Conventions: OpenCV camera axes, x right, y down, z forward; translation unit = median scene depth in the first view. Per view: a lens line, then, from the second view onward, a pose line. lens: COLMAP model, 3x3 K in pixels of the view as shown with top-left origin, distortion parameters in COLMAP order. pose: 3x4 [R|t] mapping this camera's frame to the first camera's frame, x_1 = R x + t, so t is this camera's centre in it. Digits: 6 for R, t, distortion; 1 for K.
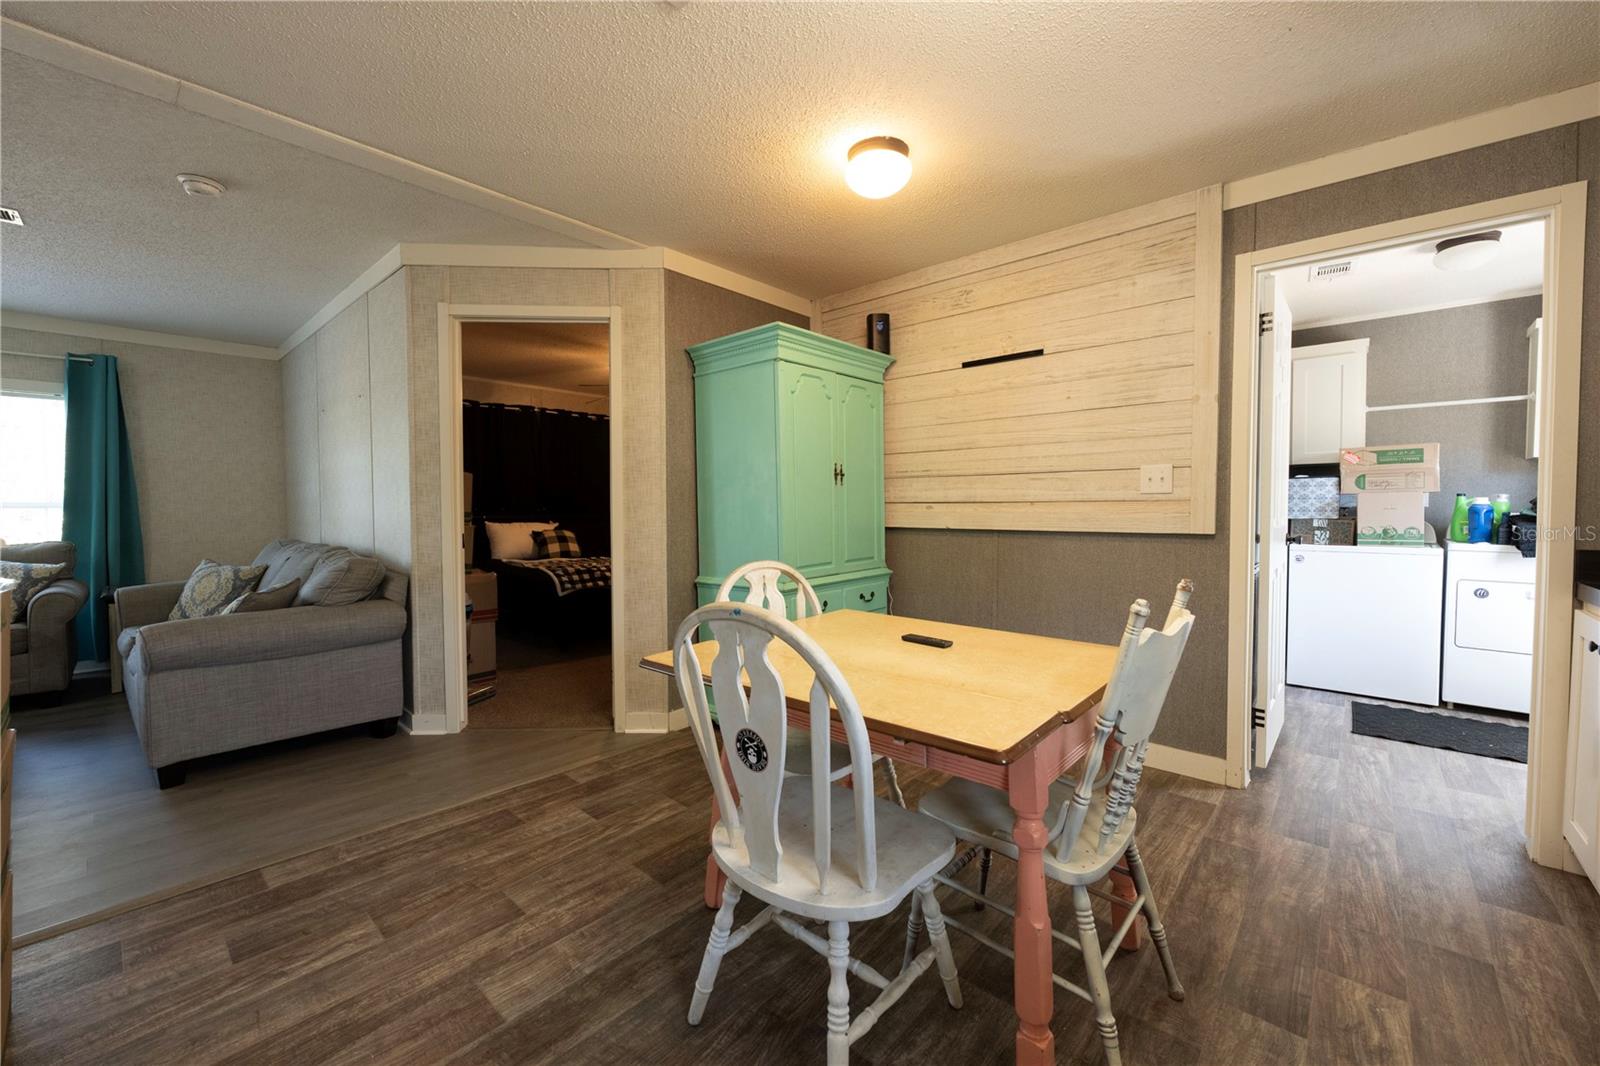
lens RADIAL K [[636.6, 0, 795.4], [0, 636.6, 524.2], [0, 0, 1]] dist [-0.000371, -0.000211]
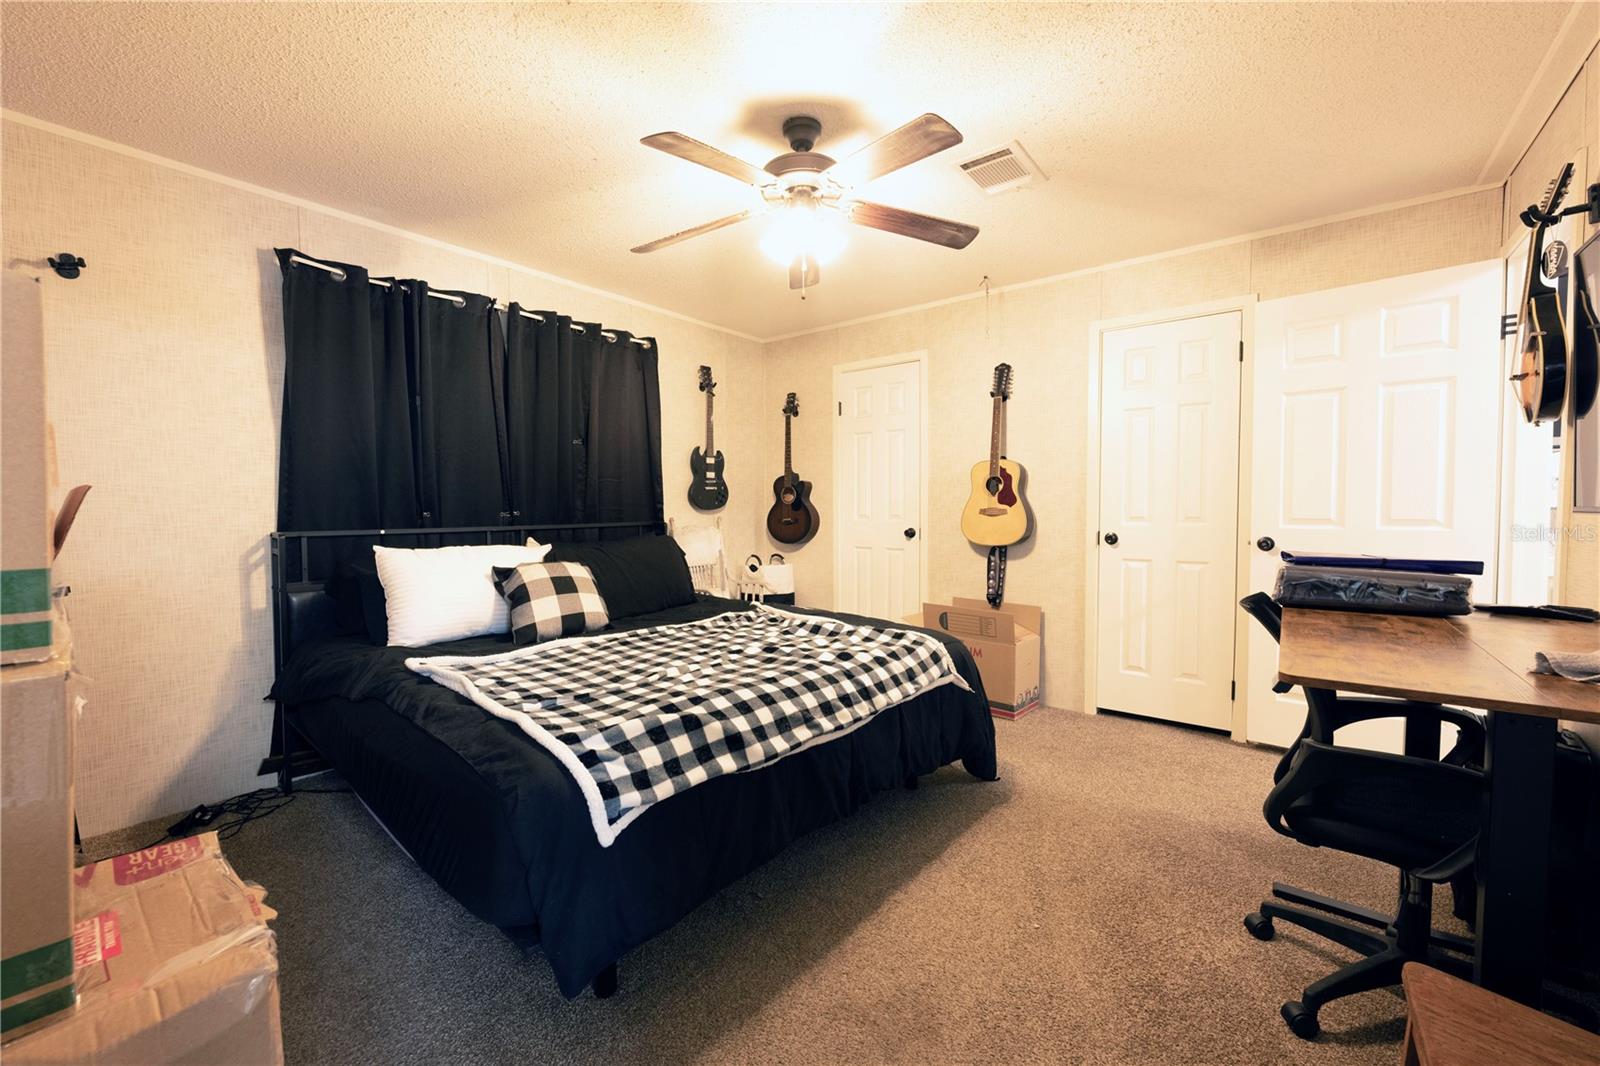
lens RADIAL K [[636.6, 0, 795.4], [0, 636.6, 524.2], [0, 0, 1]] dist [-0.000371, -0.000211]
pose [[0.998265, -0.005273, 0.058639, -0.242532], [0.005162, 0.999985, 0.002050, -0.018440], [-0.058648, -0.001744, 0.998277, 0.579496]]
